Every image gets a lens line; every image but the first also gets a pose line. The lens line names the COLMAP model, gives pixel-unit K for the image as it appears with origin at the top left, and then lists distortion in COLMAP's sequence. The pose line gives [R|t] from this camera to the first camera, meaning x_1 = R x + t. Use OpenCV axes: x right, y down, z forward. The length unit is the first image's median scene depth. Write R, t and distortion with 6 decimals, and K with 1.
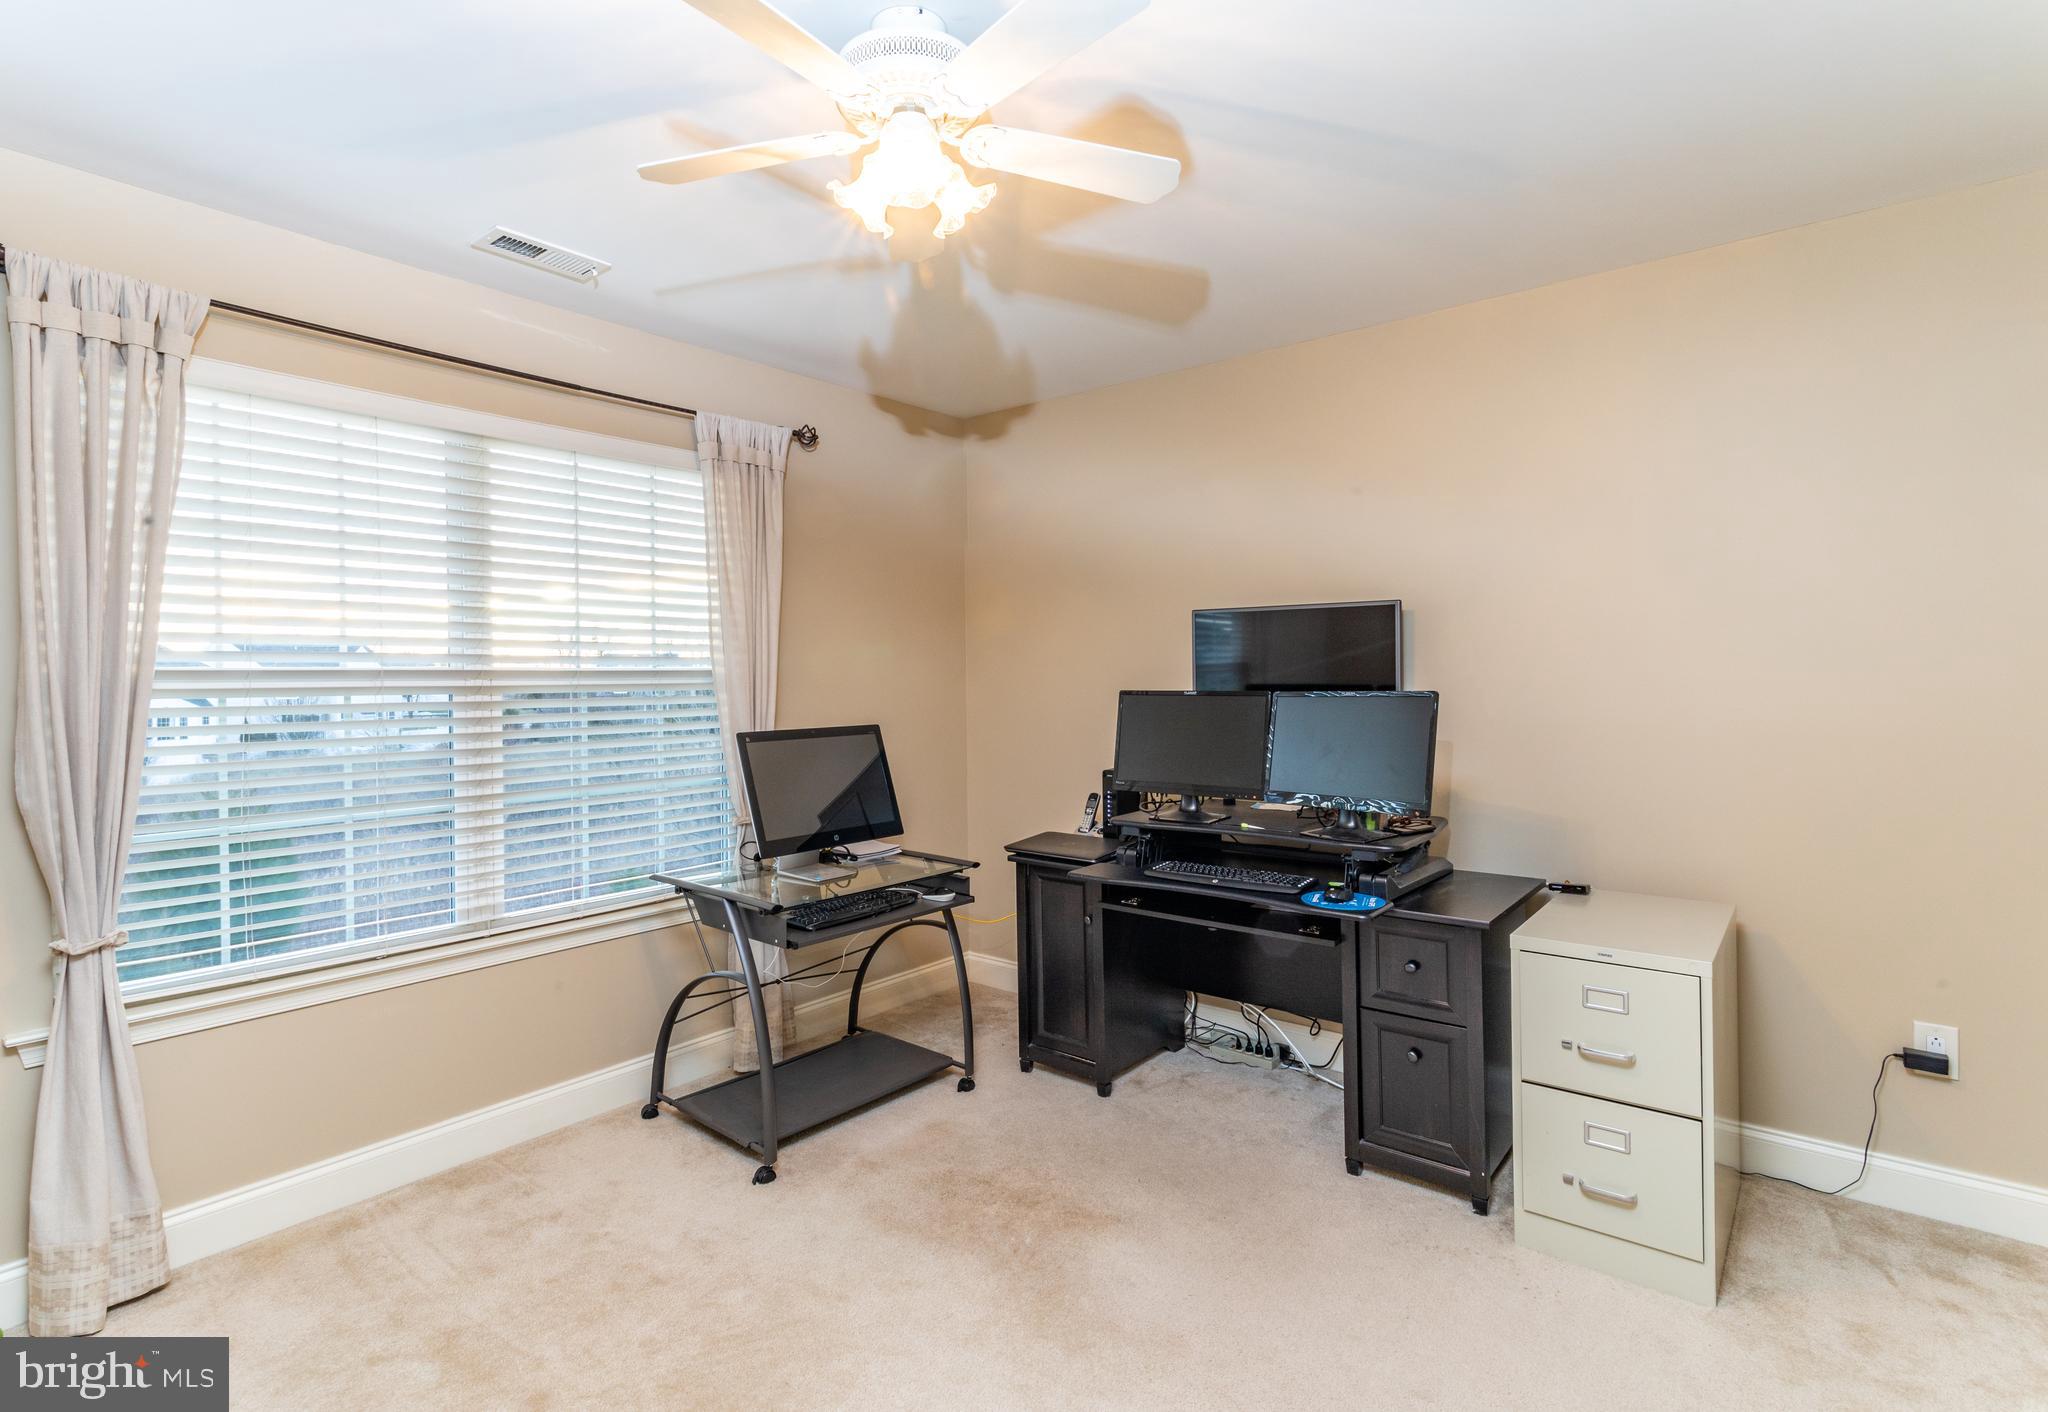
lens RADIAL K [[1024.4, 0, 1024.0], [0, 1024.4, 706.0], [0, 0, 1]] dist [0.000112, 0.000043]
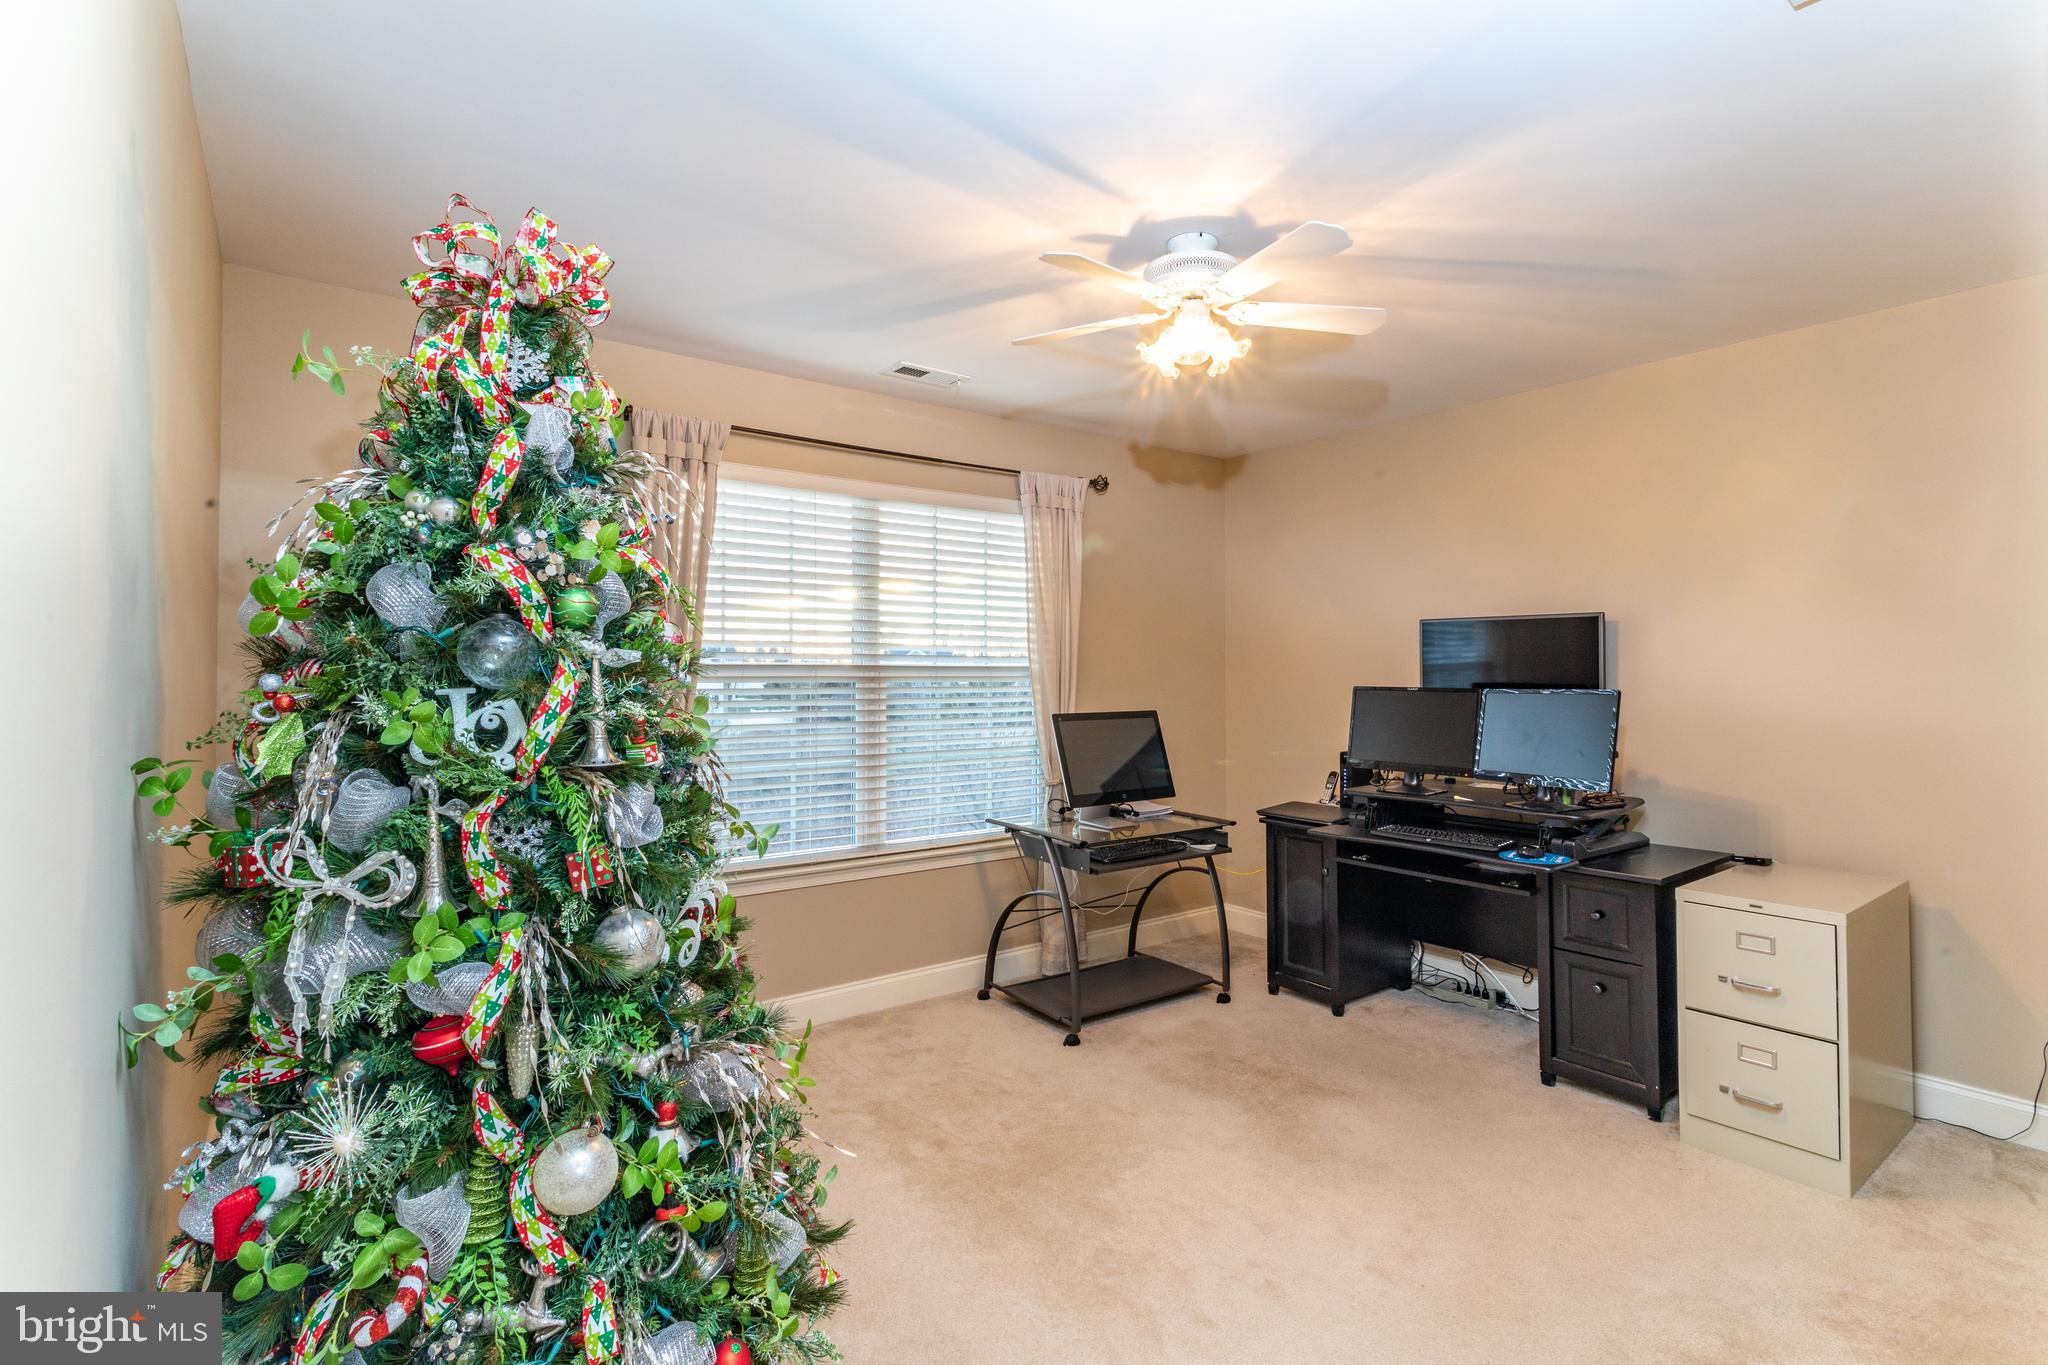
lens RADIAL K [[992.0, 0, 1024.1], [0, 992.0, 654.2], [0, 0, 1]] dist [-0.003828, 0.000515]
pose [[0.967775, 0.005495, -0.251756, 0.011219], [-0.017000, 0.998907, -0.043549, 0.005610], [0.251241, 0.046425, 0.966811, -0.274907]]
